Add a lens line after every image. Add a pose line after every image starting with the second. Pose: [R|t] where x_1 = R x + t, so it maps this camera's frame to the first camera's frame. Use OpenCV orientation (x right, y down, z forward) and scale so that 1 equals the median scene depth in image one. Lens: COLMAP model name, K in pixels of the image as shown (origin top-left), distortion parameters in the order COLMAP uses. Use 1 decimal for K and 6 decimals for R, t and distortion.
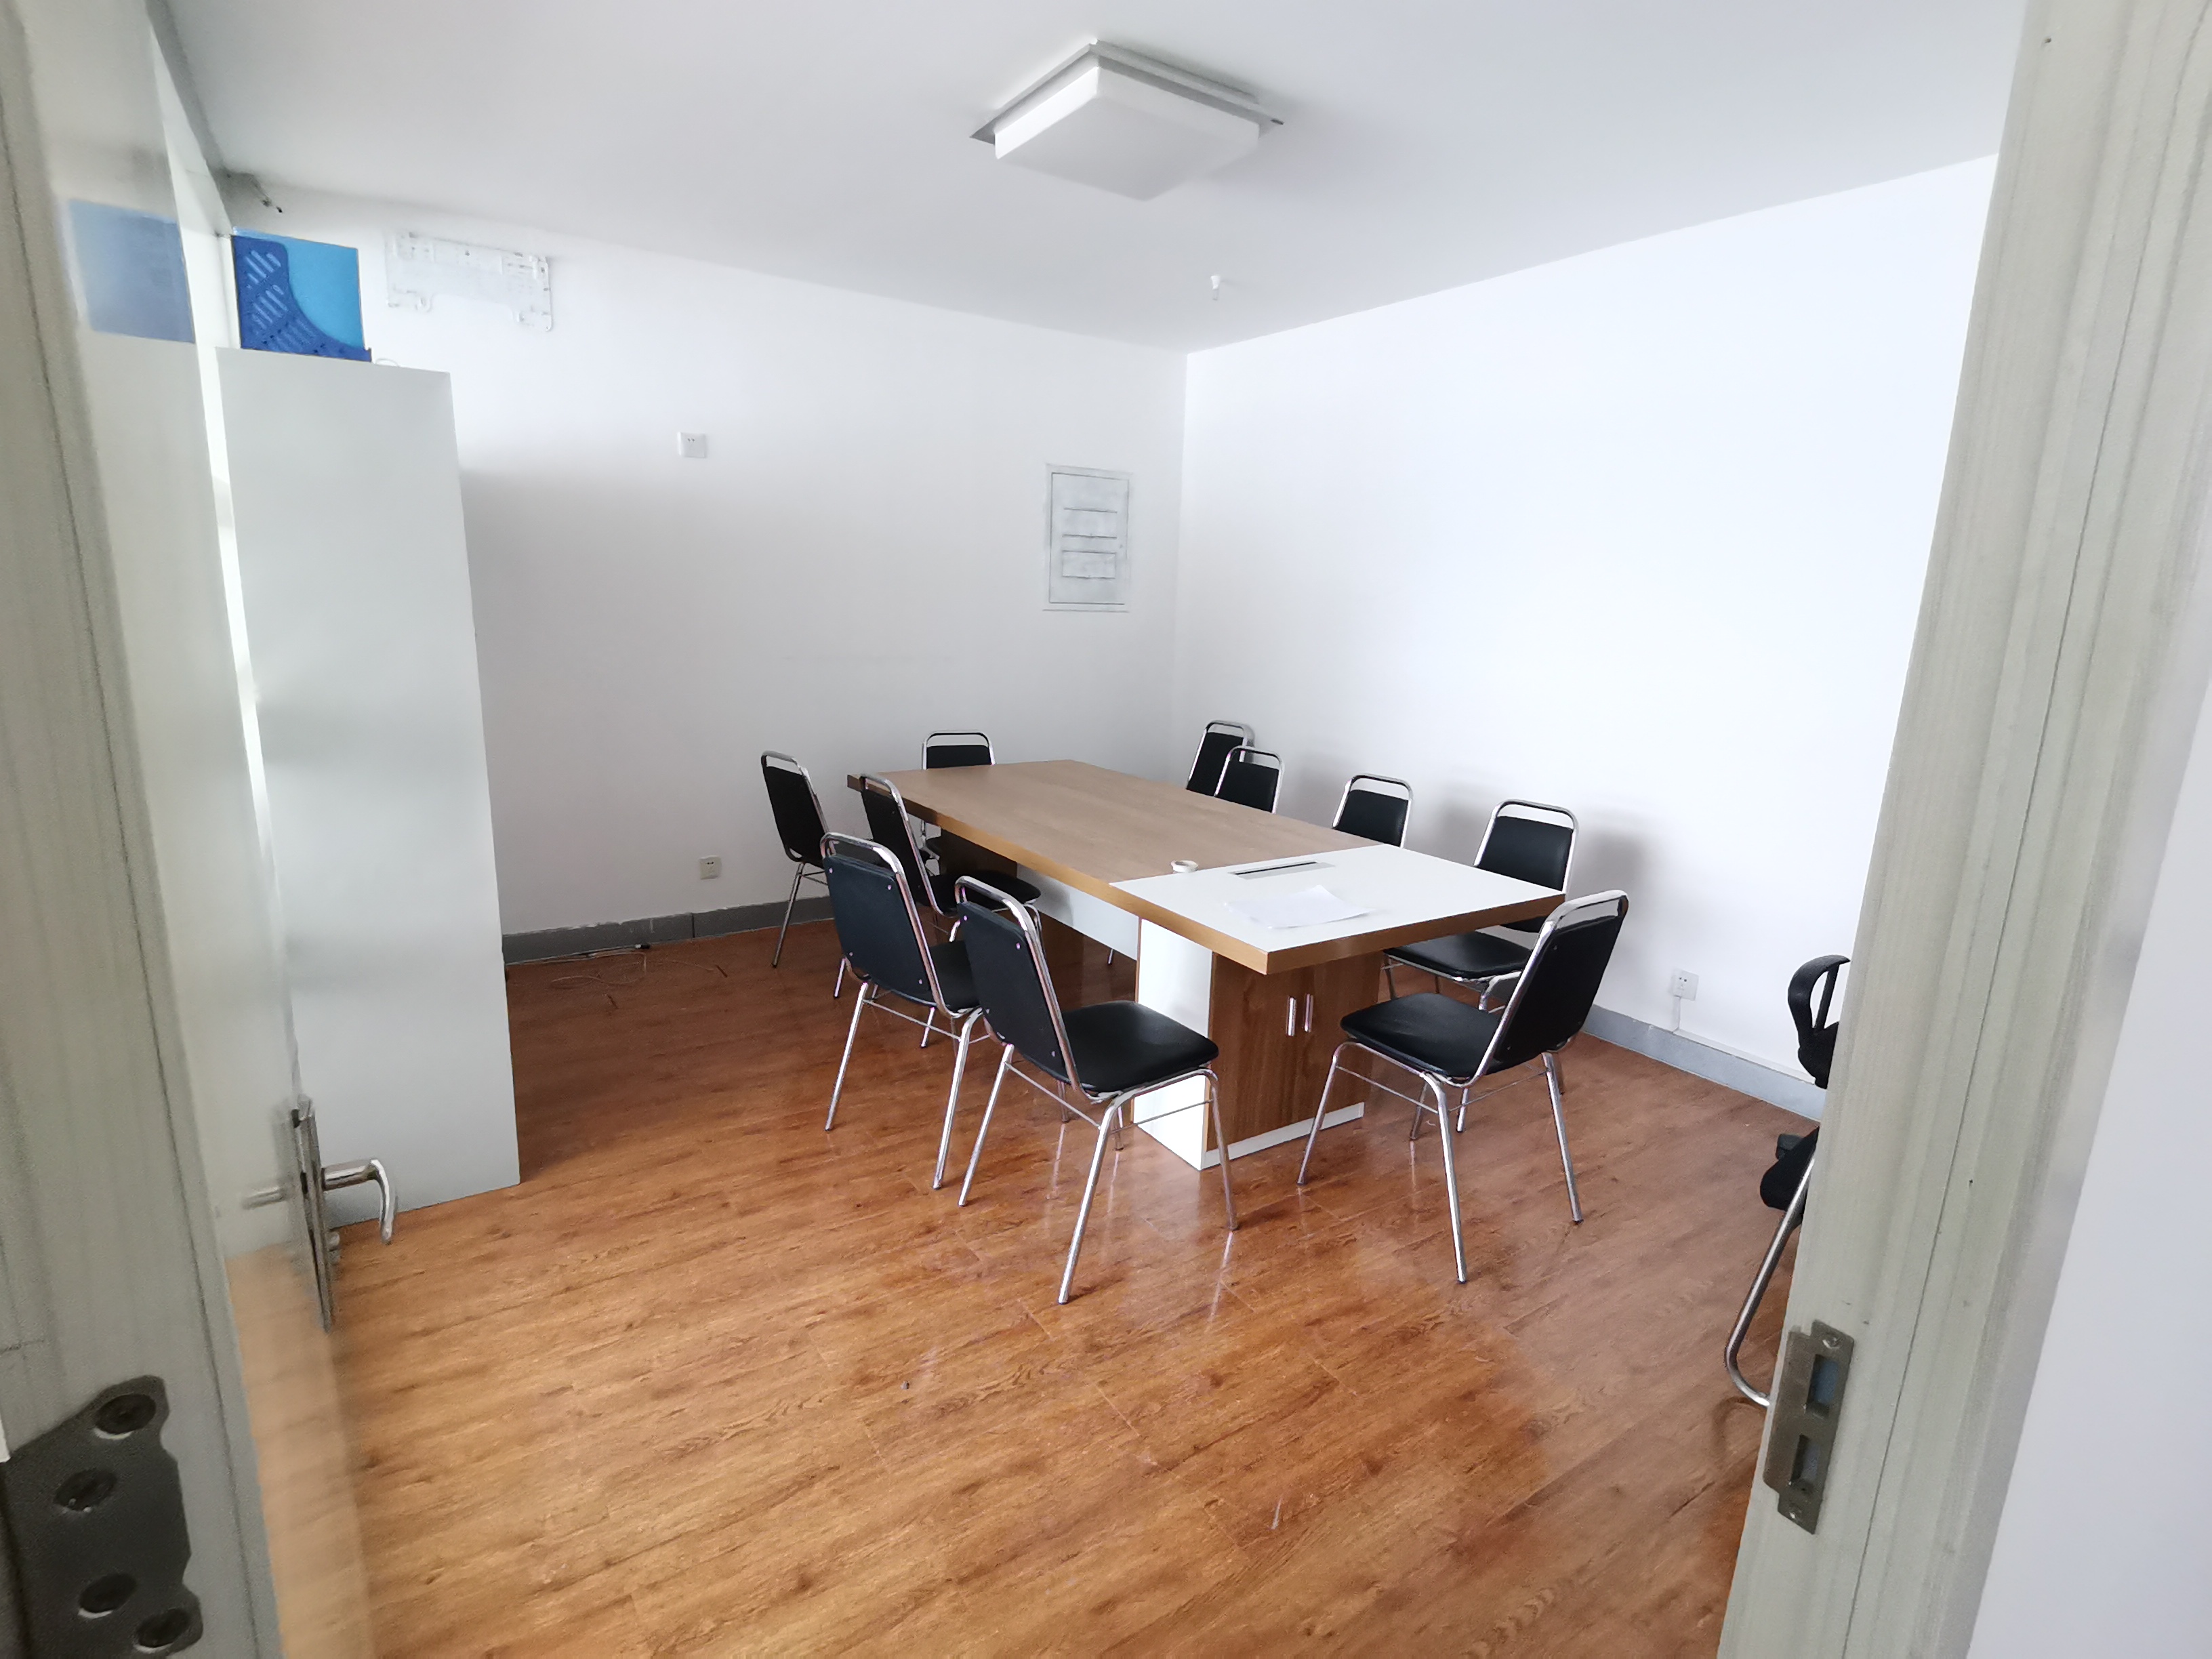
lens RADIAL K [[1101.0, 0, 1111.7], [0, 1101.0, 832.4], [0, 0, 1]] dist [-0.004675, -0.001460]
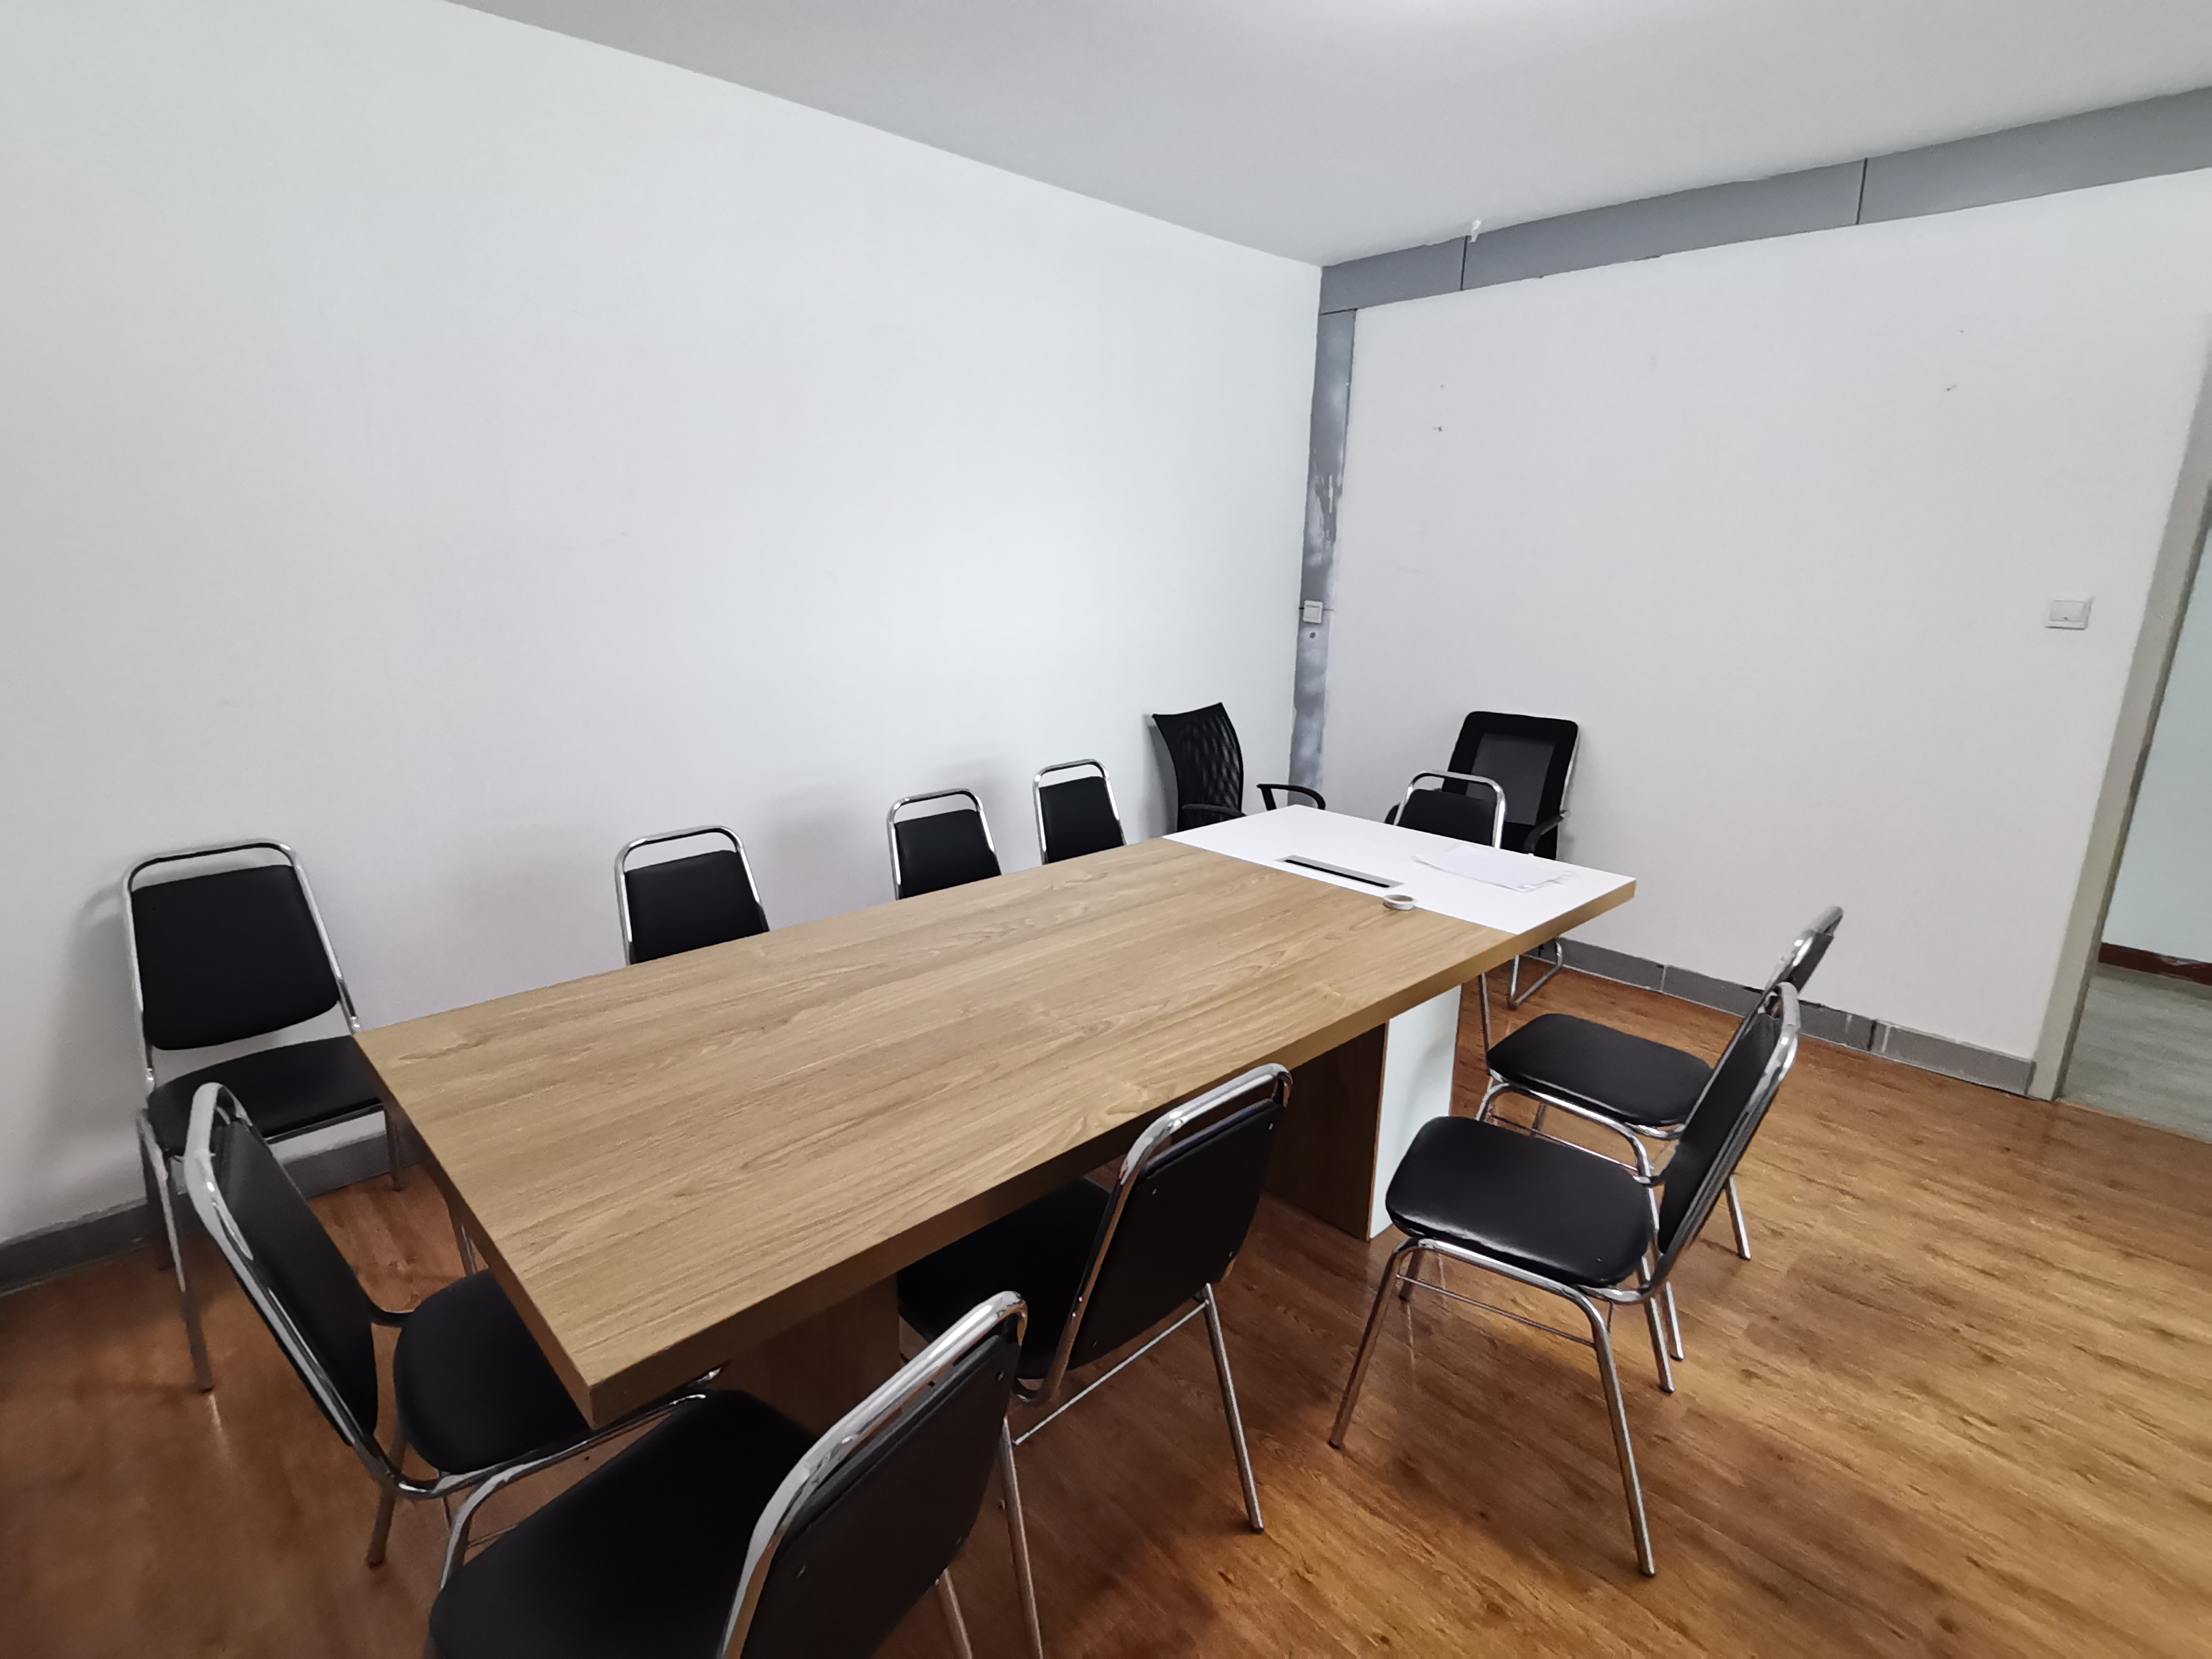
lens RADIAL K [[1101.0, 0, 1112.3], [0, 1101.0, 830.6], [0, 0, 1]] dist [-0.004675, -0.001460]
pose [[-0.181625, -0.236395, 0.954531, -0.861000], [0.190997, 0.943710, 0.270057, -0.361488], [-0.964641, 0.231362, -0.126251, 1.664673]]
